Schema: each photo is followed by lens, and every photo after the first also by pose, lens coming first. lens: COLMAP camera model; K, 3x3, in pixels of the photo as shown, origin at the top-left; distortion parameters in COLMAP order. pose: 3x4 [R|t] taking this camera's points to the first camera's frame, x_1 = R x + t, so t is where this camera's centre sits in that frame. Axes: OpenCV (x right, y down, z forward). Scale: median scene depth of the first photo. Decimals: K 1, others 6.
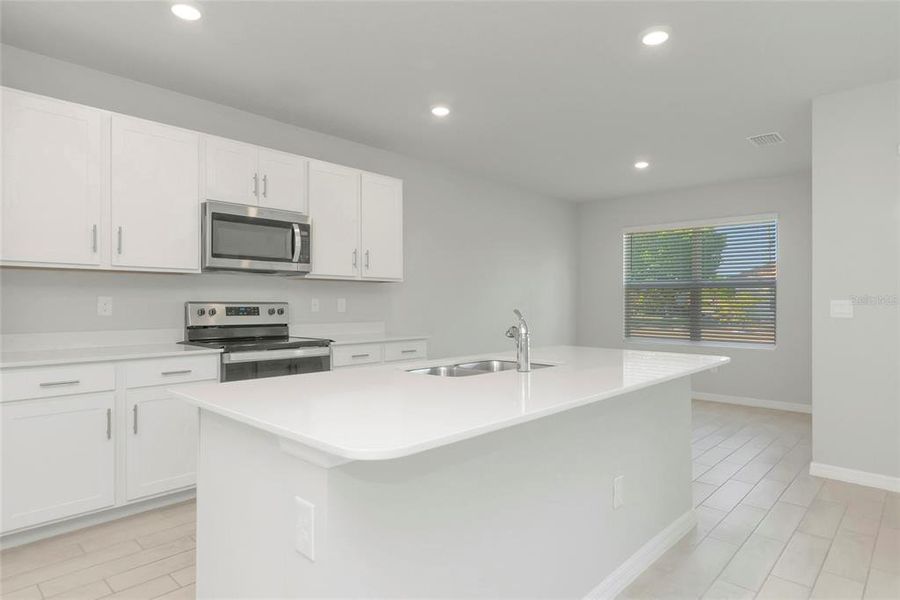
lens RADIAL K [[520.6, 0, 447.2], [0, 520.6, 291.7], [0, 0, 1]] dist [-0.001897, 0.000041]
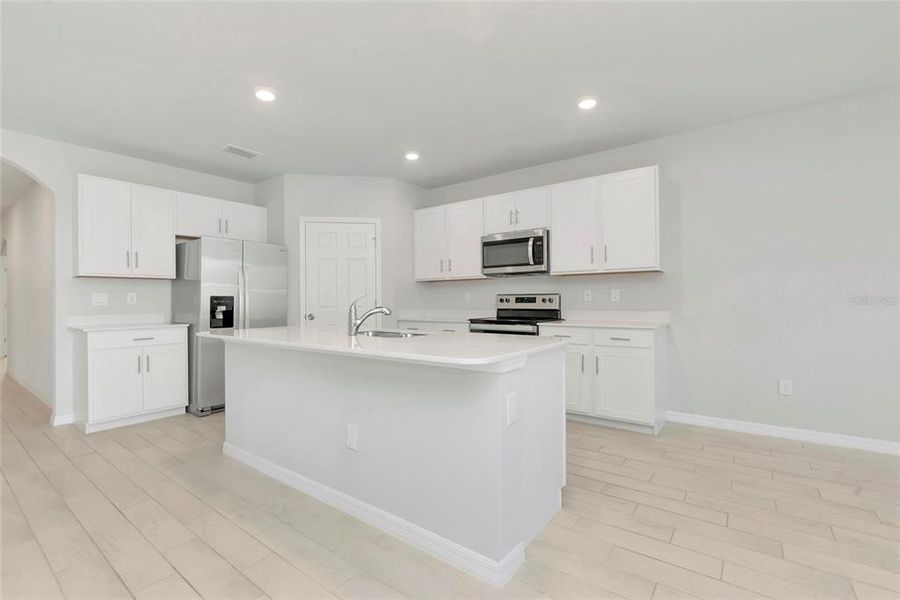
lens RADIAL K [[407.9, 0, 450.0], [0, 407.9, 300.0], [0, 0, 1]] dist [-0.000321, 0.000050]
pose [[0.093652, 0.000698, -0.995605, 0.778551], [0.032973, 0.999449, 0.003803, 0.025819], [0.995059, -0.033184, 0.093577, 0.672088]]
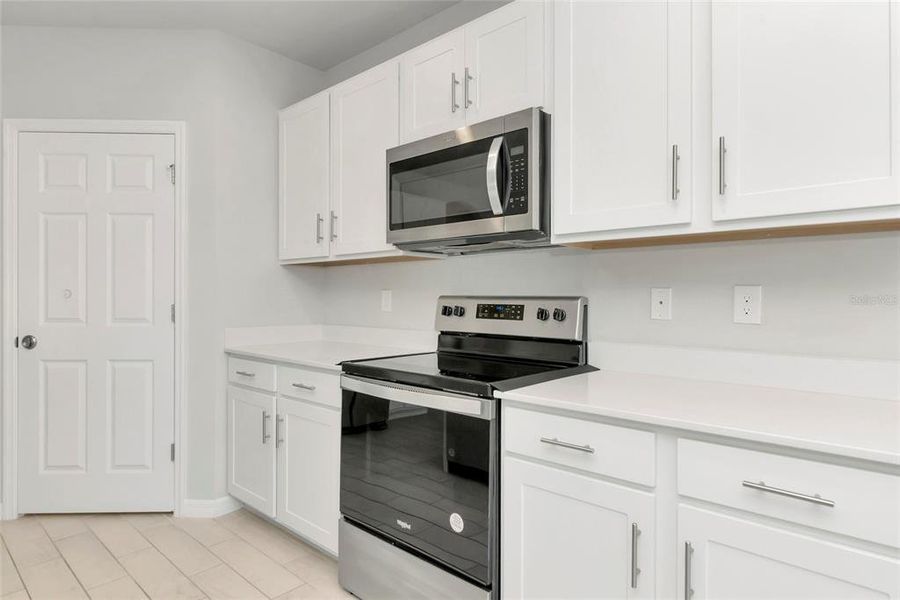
lens RADIAL K [[520.6, 0, 447.2], [0, 520.6, 291.7], [0, 0, 1]] dist [-0.001897, 0.000041]
pose [[-0.003580, -0.006400, -0.999973, 0.197715], [0.023828, 0.999695, -0.006484, 0.017331], [0.999710, -0.023851, -0.003426, 0.948674]]
